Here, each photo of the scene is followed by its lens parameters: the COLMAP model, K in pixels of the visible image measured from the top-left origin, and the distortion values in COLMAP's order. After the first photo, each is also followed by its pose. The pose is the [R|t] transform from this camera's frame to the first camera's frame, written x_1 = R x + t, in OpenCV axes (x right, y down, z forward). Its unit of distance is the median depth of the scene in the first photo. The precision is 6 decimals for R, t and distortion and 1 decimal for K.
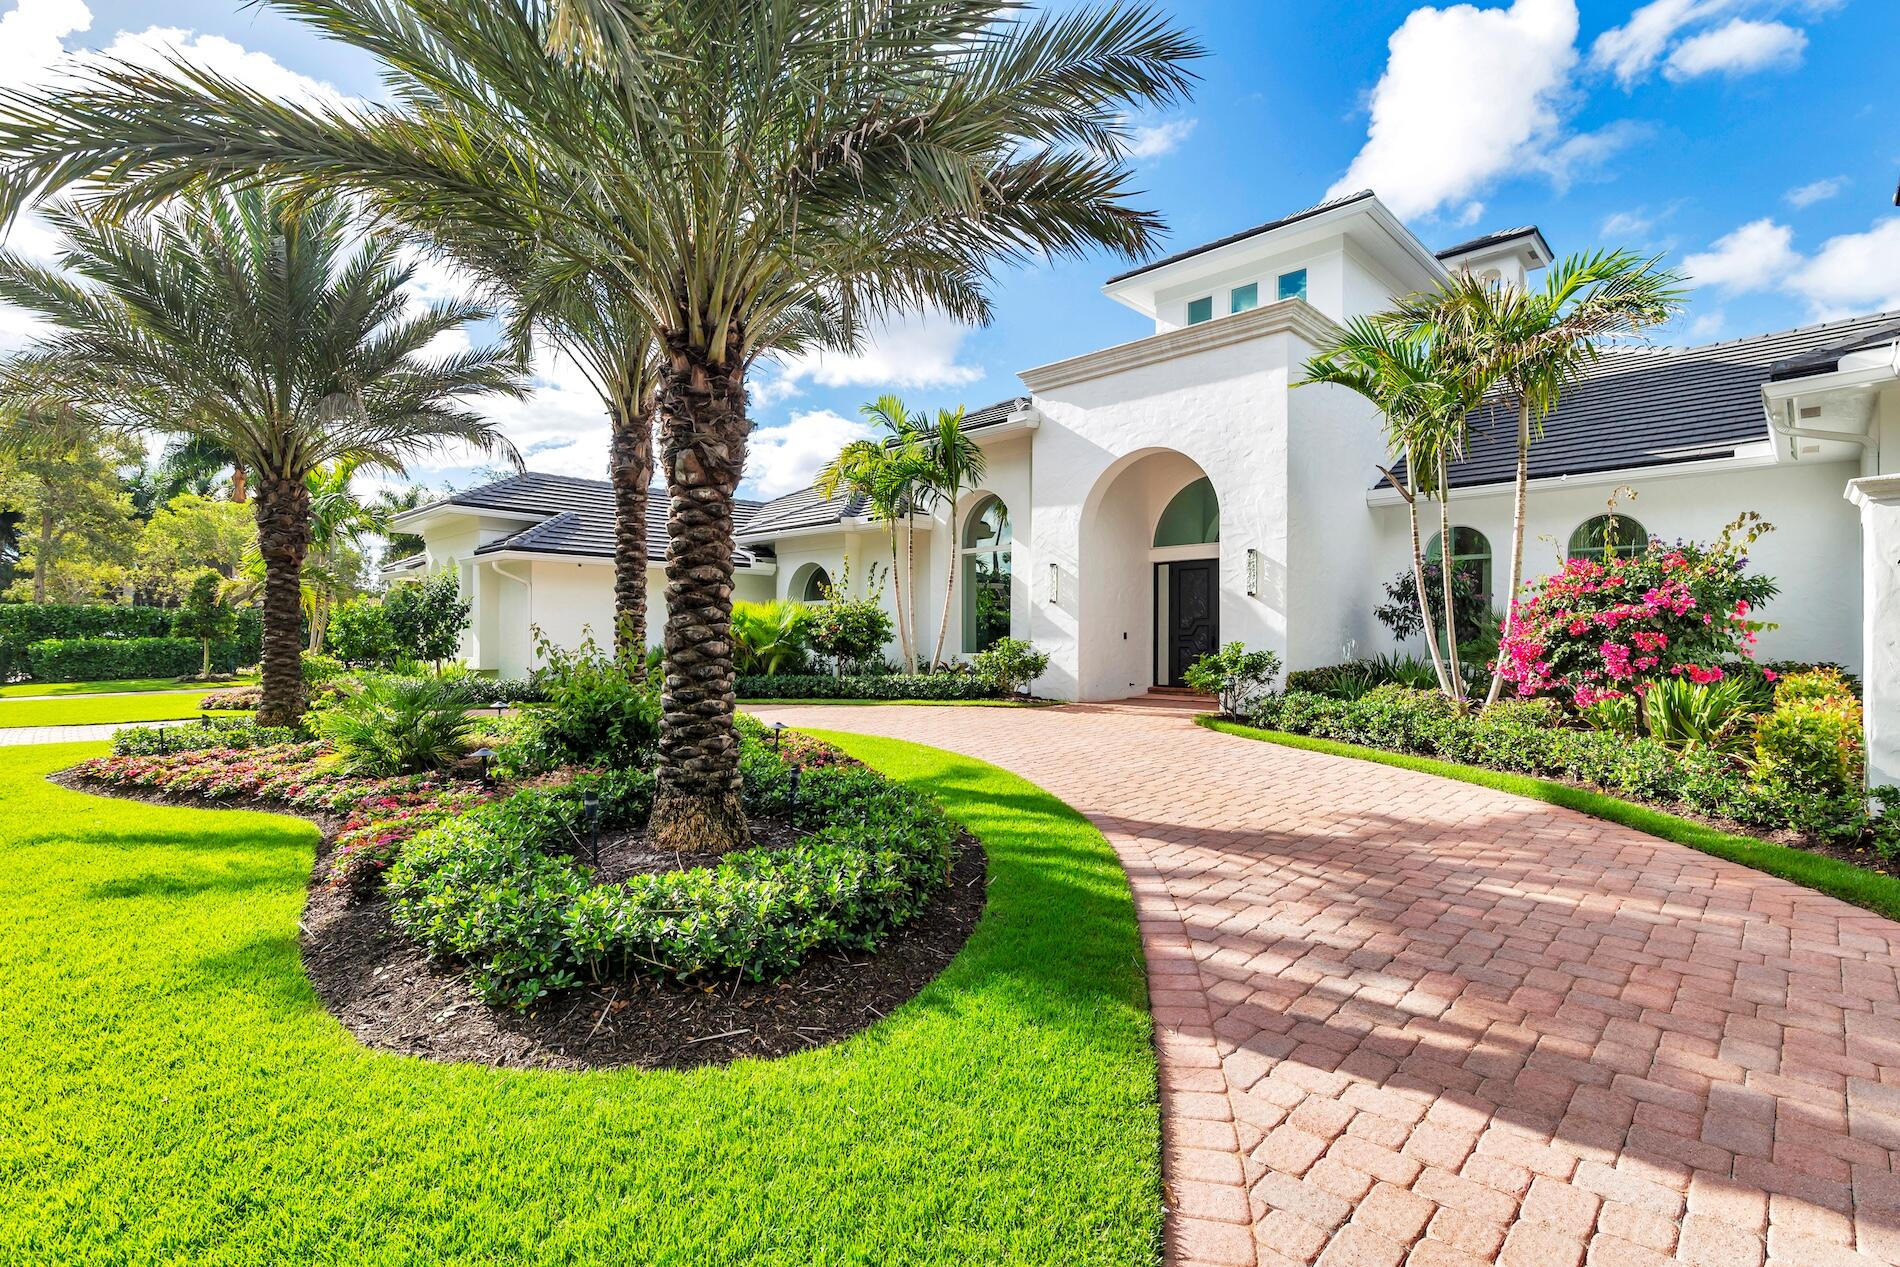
lens RADIAL K [[899.4, 0, 955.0], [0, 899.4, 637.0], [0, 0, 1]] dist [0.000522, -0.000521]
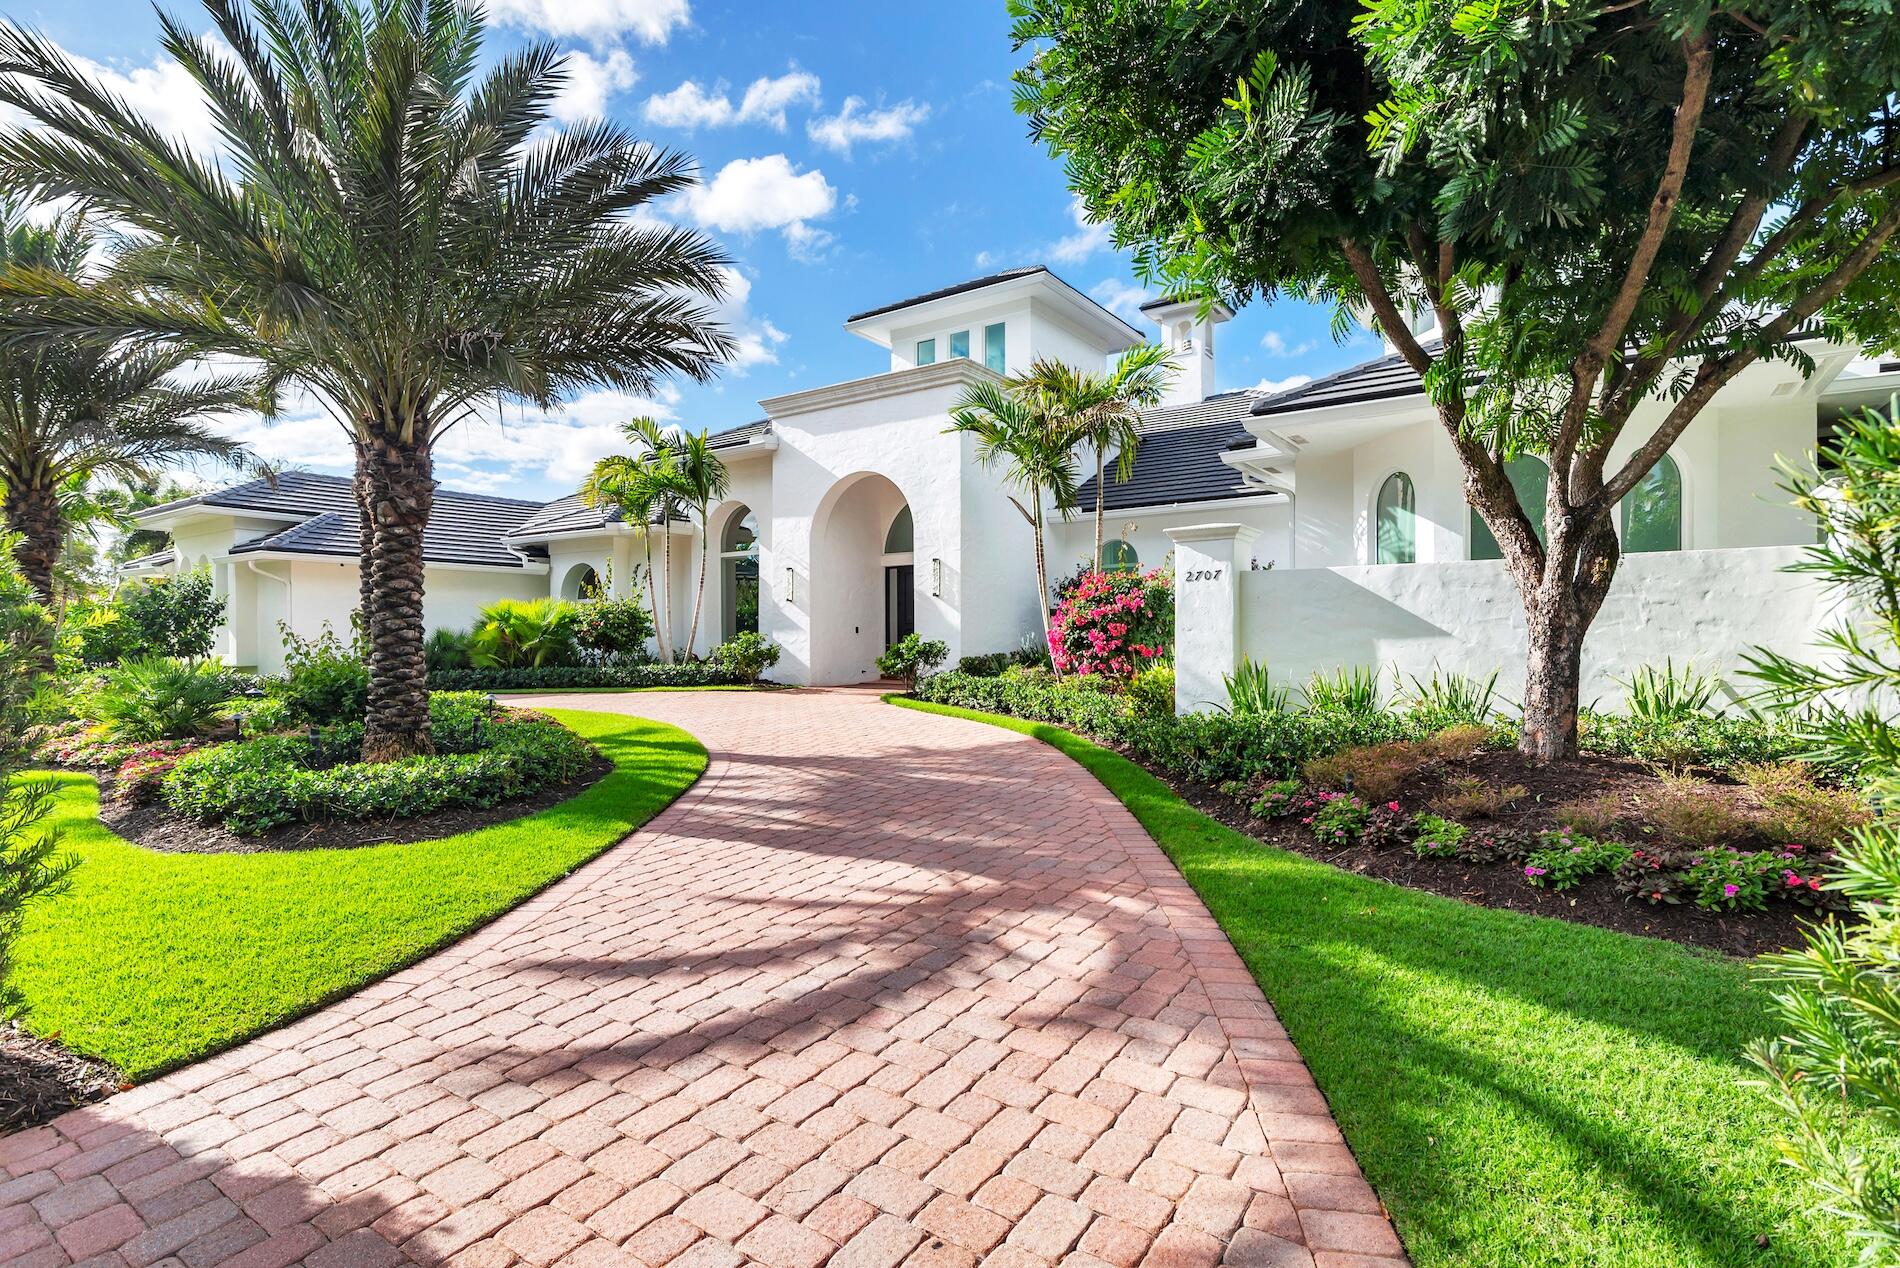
lens RADIAL K [[903.4, 0, 942.3], [0, 903.4, 645.5], [0, 0, 1]] dist [-0.000049, 0.000162]
pose [[0.984655, -0.007360, 0.174357, 0.124529], [0.005155, 0.999901, 0.013097, 0.005565], [-0.174436, -0.011997, 0.984595, -0.227642]]
